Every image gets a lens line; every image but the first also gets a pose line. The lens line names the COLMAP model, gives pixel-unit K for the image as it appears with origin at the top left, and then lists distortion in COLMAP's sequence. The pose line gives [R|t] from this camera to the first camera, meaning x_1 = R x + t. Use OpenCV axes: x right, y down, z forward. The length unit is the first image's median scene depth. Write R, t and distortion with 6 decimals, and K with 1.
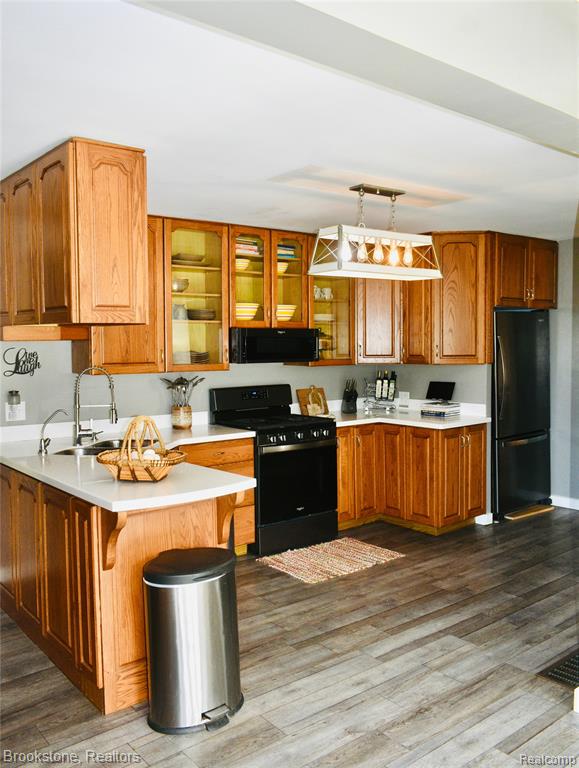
lens RADIAL K [[673.9, 0, 289.5], [0, 673.9, 384.0], [0, 0, 1]] dist [-0.002023, -0.001289]
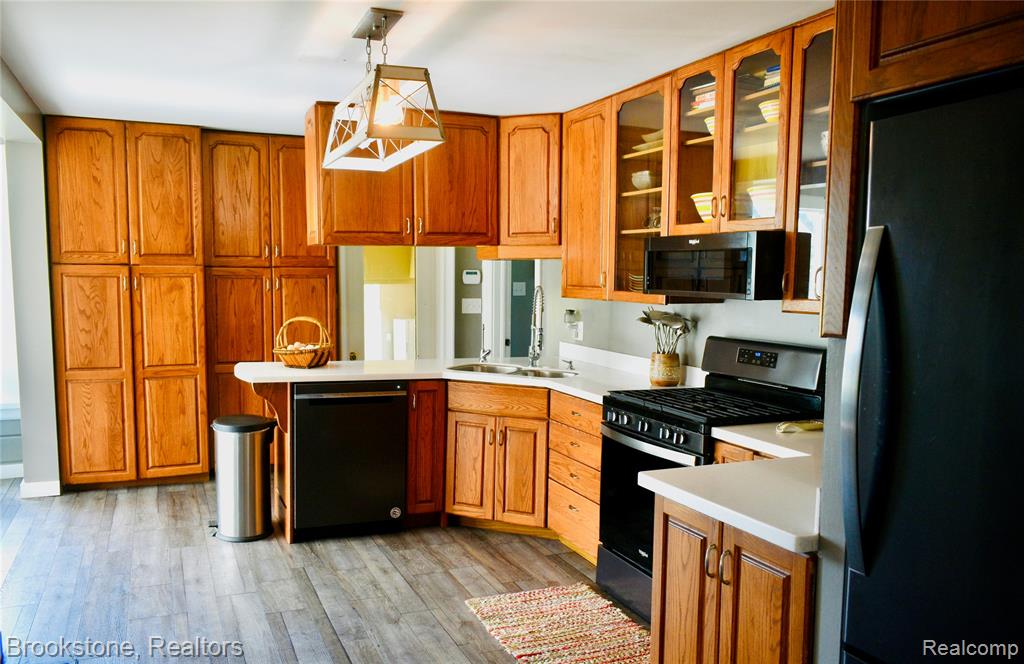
lens RADIAL K [[825.4, 0, 499.4], [0, 825.4, 355.4], [0, 0, 1]] dist [-0.003687, -0.000064]
pose [[-0.288539, 0.102930, -0.951919, 0.858328], [-0.063393, 0.989970, 0.126260, -0.074900], [0.955367, 0.096776, -0.279120, 1.309071]]
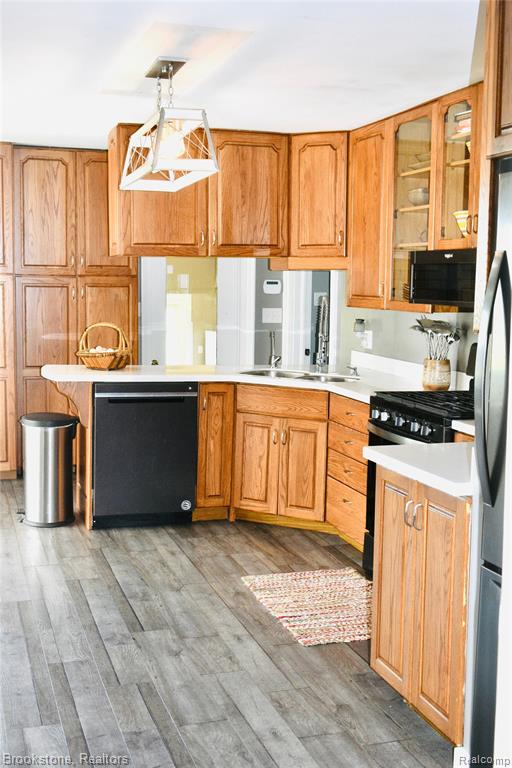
lens RADIAL K [[935.3, 0, 256.0], [0, 935.3, 384.0], [0, 0, 1]] dist [0.011352, 0.007608]
pose [[-0.369529, 0.106291, -0.923120, 1.060418], [-0.066272, 0.987892, 0.140278, -0.086892], [0.926853, 0.113014, -0.358010, 1.446485]]
